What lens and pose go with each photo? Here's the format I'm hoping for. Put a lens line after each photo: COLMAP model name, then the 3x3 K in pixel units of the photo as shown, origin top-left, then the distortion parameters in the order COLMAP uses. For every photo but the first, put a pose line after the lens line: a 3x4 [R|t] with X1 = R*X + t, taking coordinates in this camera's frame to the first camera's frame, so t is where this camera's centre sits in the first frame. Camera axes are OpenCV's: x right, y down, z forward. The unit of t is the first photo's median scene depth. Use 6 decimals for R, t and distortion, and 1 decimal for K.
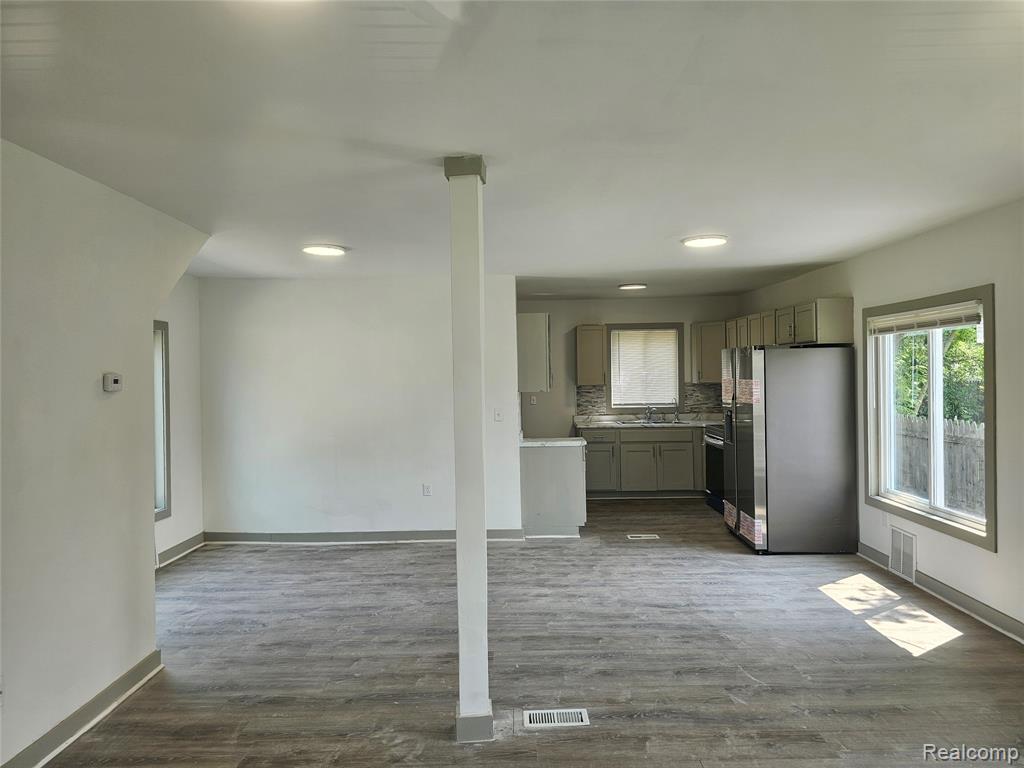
lens RADIAL K [[693.1, 0, 512.0], [0, 693.1, 384.0], [0, 0, 1]] dist [0.056230, -0.055373]
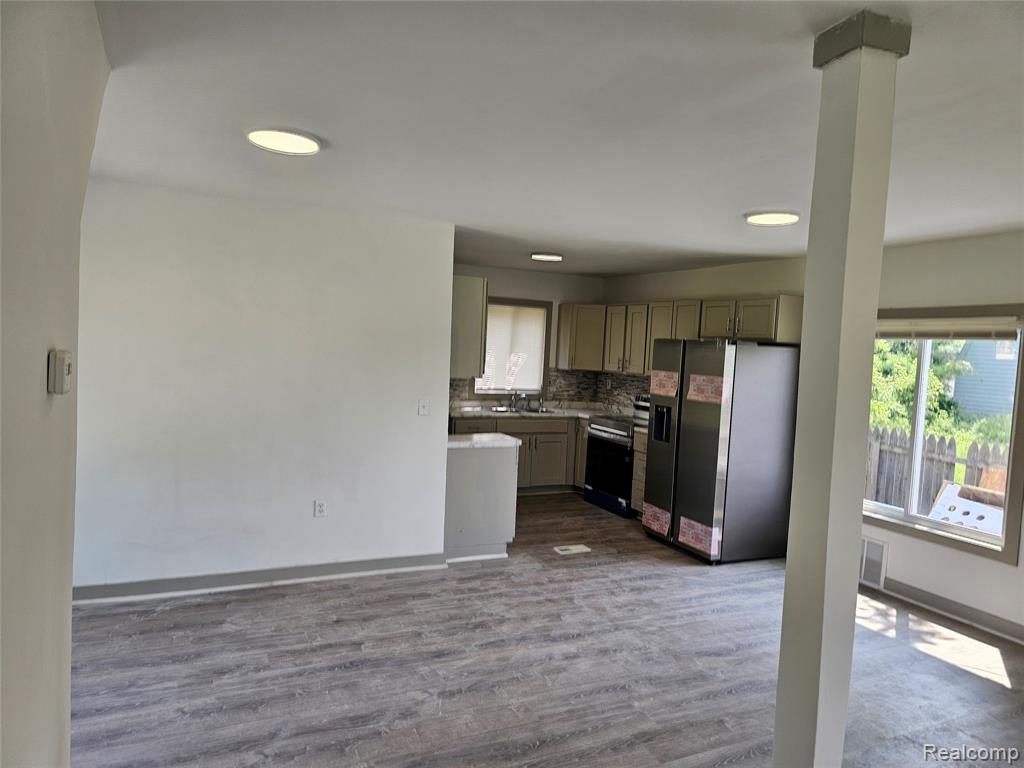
lens RADIAL K [[693.1, 0, 512.0], [0, 693.1, 384.0], [0, 0, 1]] dist [0.056230, -0.055373]
pose [[0.891957, 0.032114, 0.450979, -0.320630], [-0.054089, 0.997890, 0.035919, -0.015889], [-0.448874, -0.056431, 0.891811, 0.314917]]
